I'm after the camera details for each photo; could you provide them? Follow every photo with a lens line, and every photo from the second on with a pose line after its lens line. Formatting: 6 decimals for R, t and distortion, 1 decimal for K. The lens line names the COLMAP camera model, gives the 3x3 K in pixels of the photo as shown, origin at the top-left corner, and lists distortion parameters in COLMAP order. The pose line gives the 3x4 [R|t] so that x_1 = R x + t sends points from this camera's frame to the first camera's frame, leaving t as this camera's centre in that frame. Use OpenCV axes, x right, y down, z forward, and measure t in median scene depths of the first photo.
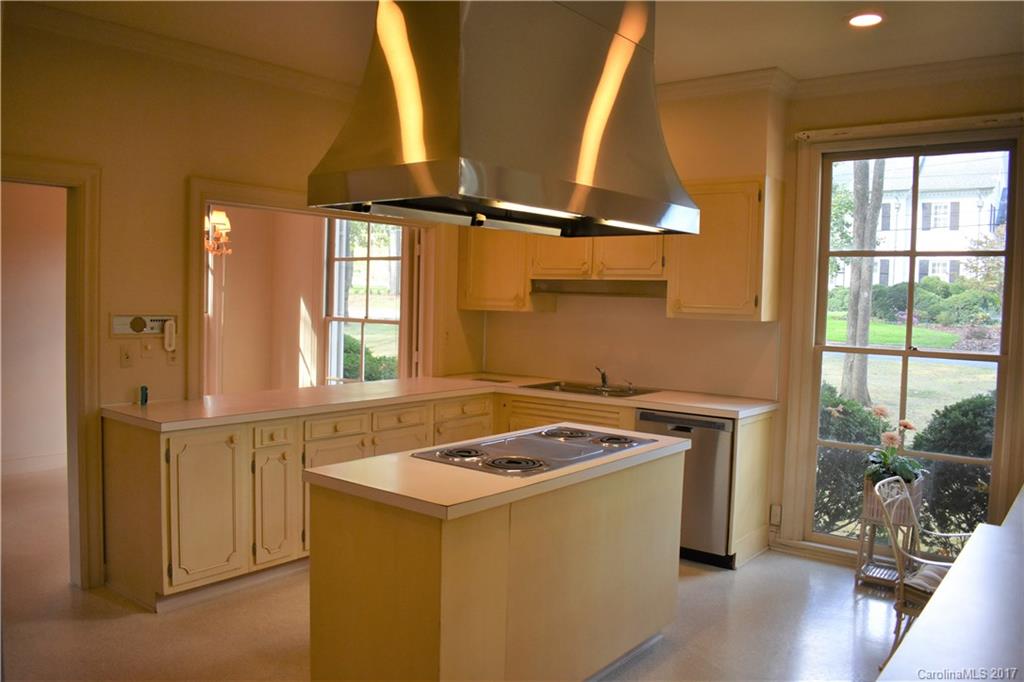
lens RADIAL K [[804.3, 0, 512.0], [0, 804.3, 341.0], [0, 0, 1]] dist [-0.080540, 0.011523]
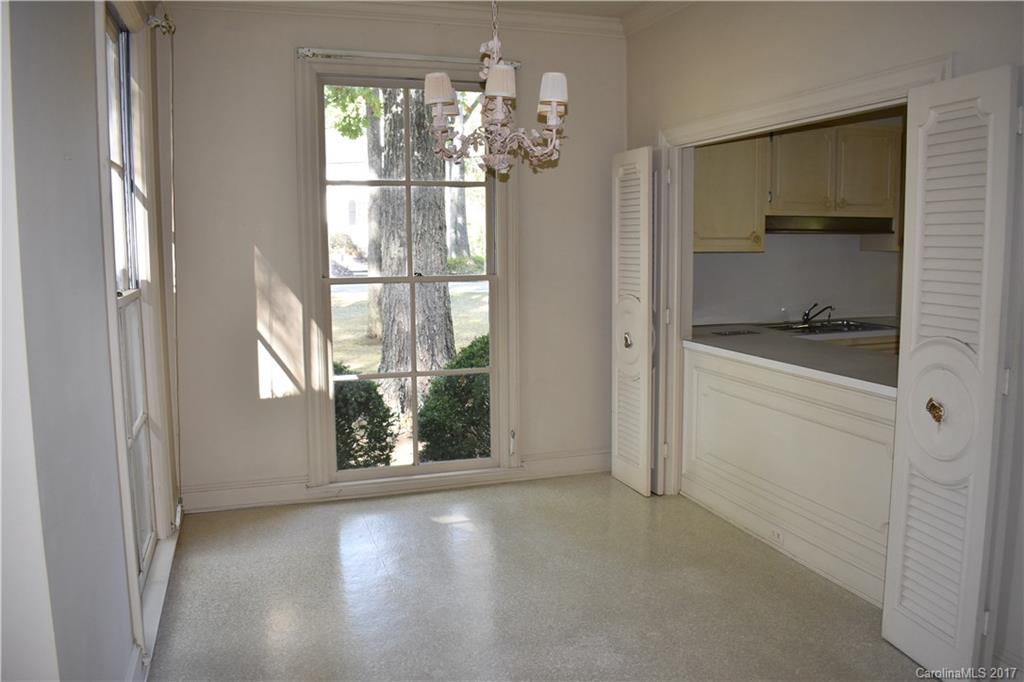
lens RADIAL K [[804.3, 0, 512.0], [0, 804.3, 341.0], [0, 0, 1]] dist [-0.080540, 0.011523]
pose [[0.554890, -0.127448, 0.822103, -0.866623], [0.065263, 0.991819, 0.109709, -0.050154], [-0.829360, -0.007223, 0.558668, 0.686611]]
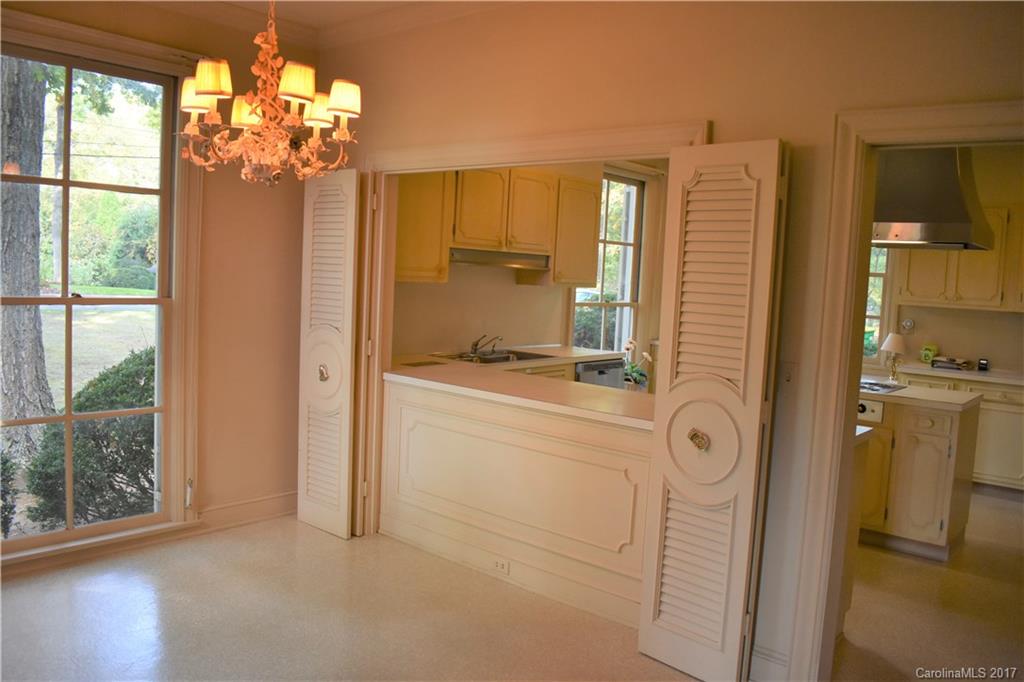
lens RADIAL K [[804.3, 0, 512.0], [0, 804.3, 341.0], [0, 0, 1]] dist [-0.080540, 0.011523]
pose [[0.050855, -0.102754, 0.993406, -0.872871], [0.006019, 0.994707, 0.102580, -0.062335], [-0.998688, 0.000763, 0.051204, 0.851541]]
